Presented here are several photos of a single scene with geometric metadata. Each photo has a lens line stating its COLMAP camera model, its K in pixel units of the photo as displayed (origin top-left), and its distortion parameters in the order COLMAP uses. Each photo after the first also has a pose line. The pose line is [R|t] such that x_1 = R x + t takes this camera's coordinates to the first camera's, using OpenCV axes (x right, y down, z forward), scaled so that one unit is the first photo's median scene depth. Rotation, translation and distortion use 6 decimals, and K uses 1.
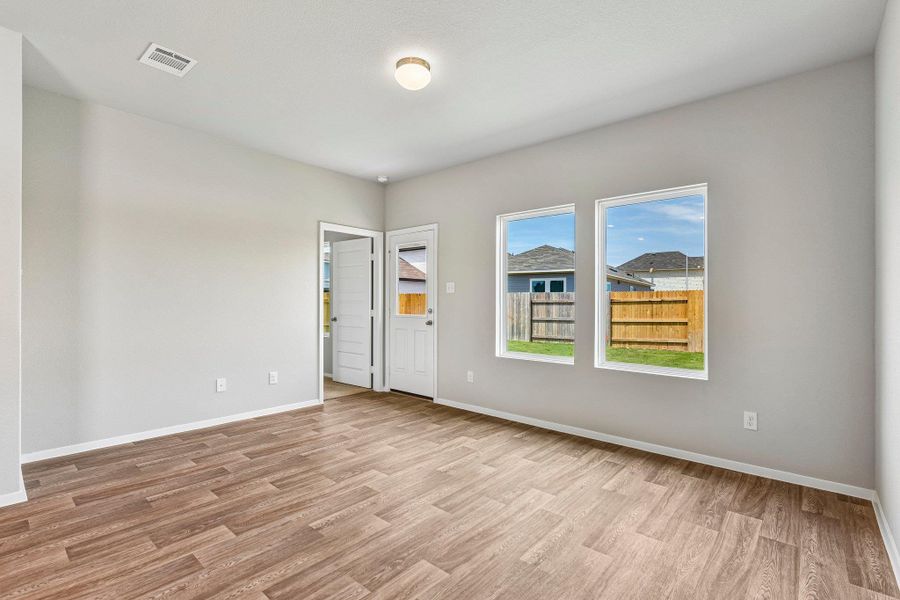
lens RADIAL K [[431.8, 0, 450.0], [0, 431.8, 300.0], [0, 0, 1]] dist [-0.001375, -0.000749]
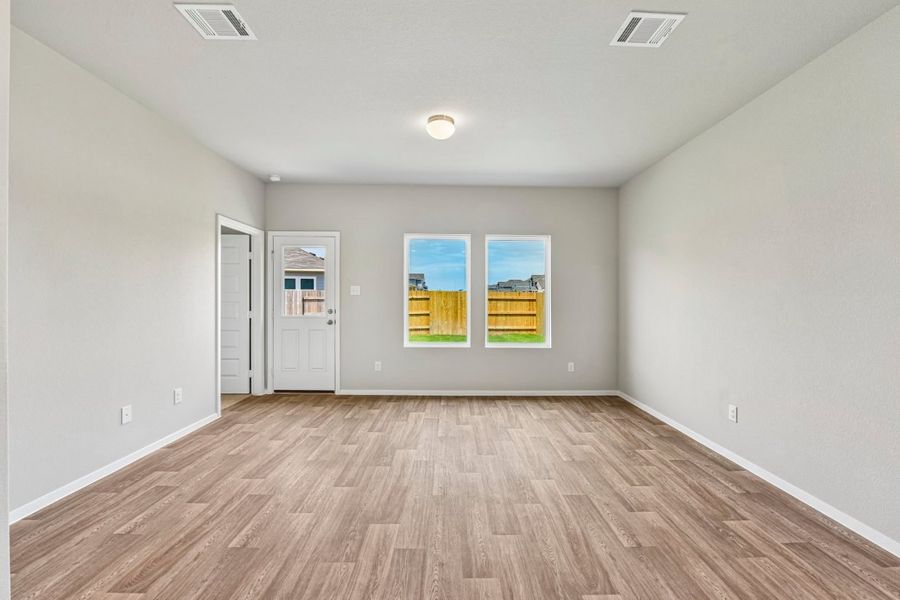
lens RADIAL K [[370.7, 0, 464.9], [0, 370.7, 305.0], [0, 0, 1]] dist [-0.020361, 0.000292]
pose [[0.727117, -0.011662, 0.686414, -0.454690], [-0.007689, 0.999655, 0.025129, -0.017648], [-0.686470, -0.023550, 0.726777, 0.095861]]
